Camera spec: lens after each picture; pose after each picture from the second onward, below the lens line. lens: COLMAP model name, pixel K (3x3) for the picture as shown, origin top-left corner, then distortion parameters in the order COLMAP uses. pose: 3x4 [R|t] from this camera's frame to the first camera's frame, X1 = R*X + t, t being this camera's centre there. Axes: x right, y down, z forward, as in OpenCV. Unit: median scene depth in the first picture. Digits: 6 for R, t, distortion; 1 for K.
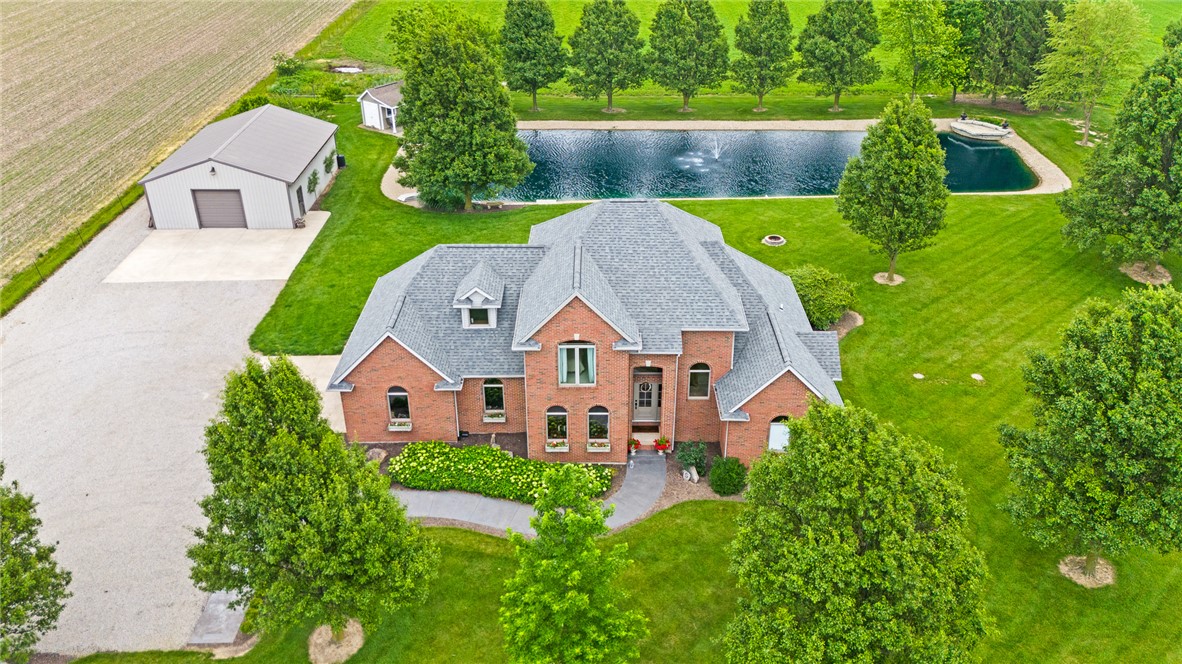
lens RADIAL K [[927.8, 0, 581.9], [0, 927.8, 325.6], [0, 0, 1]] dist [0.033002, -0.010613]
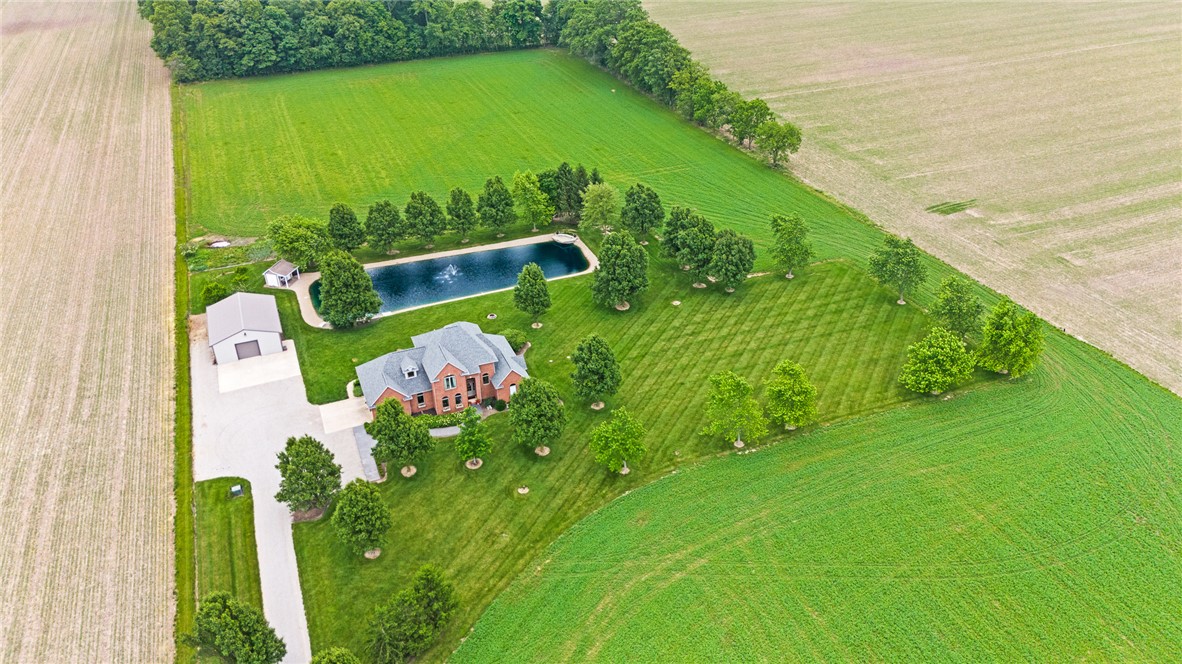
lens RADIAL K [[927.8, 0, 591.8], [0, 927.8, 328.6], [0, 0, 1]] dist [0.033002, -0.010613]
pose [[0.922494, -0.203536, 0.327992, -0.550174], [0.195822, 0.978996, 0.056757, -0.220660], [-0.332654, 0.011870, 0.942974, -2.144633]]
